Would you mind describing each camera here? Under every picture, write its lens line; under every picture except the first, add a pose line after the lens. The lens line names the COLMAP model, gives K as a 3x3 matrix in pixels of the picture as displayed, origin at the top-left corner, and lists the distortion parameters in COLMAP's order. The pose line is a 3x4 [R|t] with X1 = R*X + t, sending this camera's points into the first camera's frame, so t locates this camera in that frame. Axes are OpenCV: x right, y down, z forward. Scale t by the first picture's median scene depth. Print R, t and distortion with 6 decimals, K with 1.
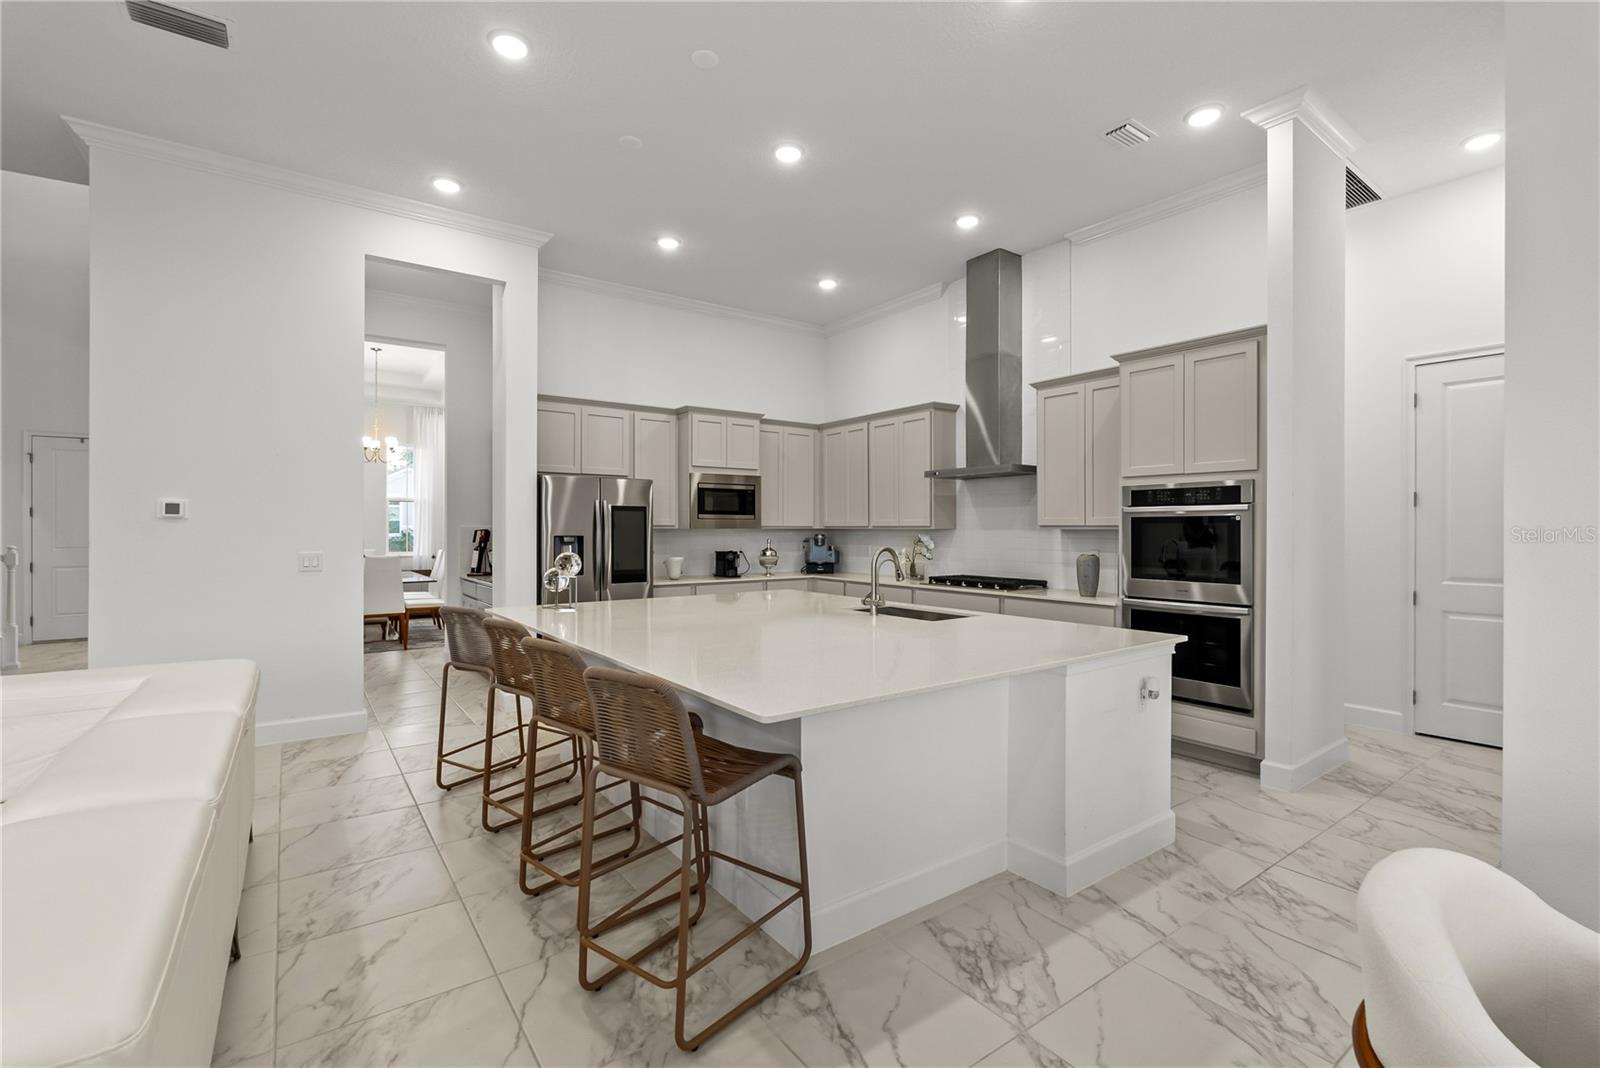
lens RADIAL K [[710.7, 0, 802.4], [0, 710.7, 545.6], [0, 0, 1]] dist [-0.001333, 0.000335]
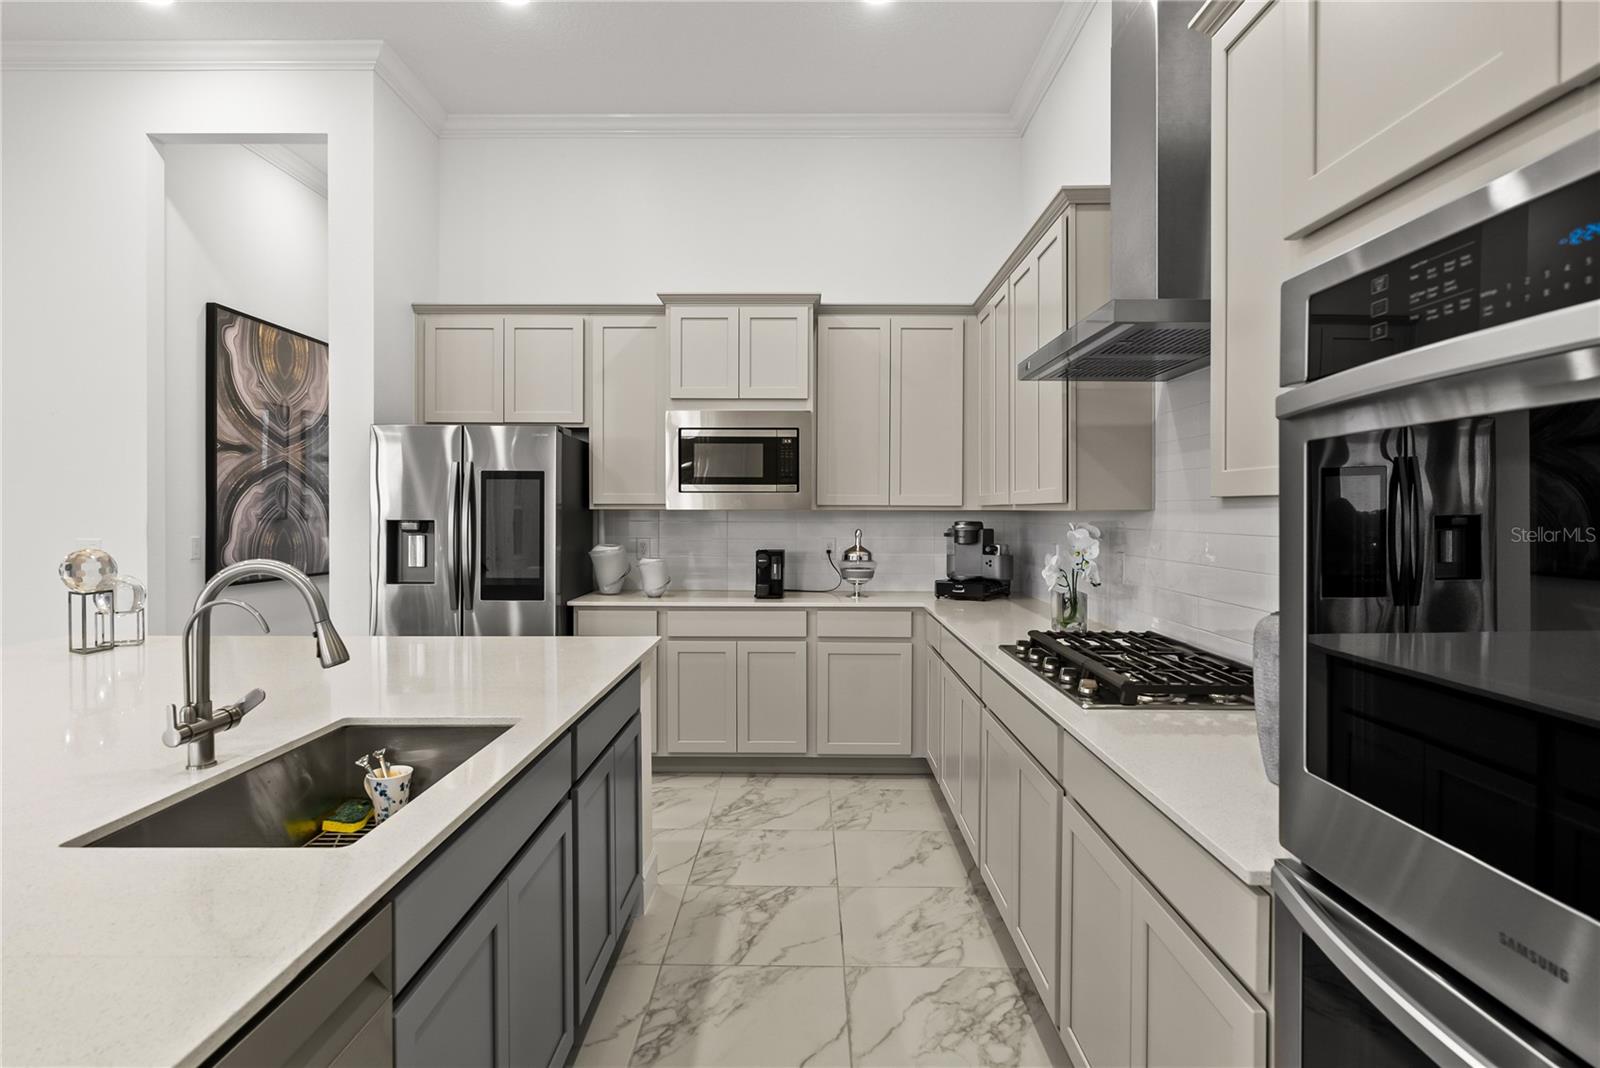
lens RADIAL K [[864.0, 0, 802.4], [0, 864.0, 520.5], [0, 0, 1]] dist [0.001720, -0.000214]
pose [[0.809513, 0.005724, -0.587074, 0.317114], [-0.015317, 0.999818, -0.011373, -0.008518], [0.586902, 0.018199, 0.809453, 0.477455]]
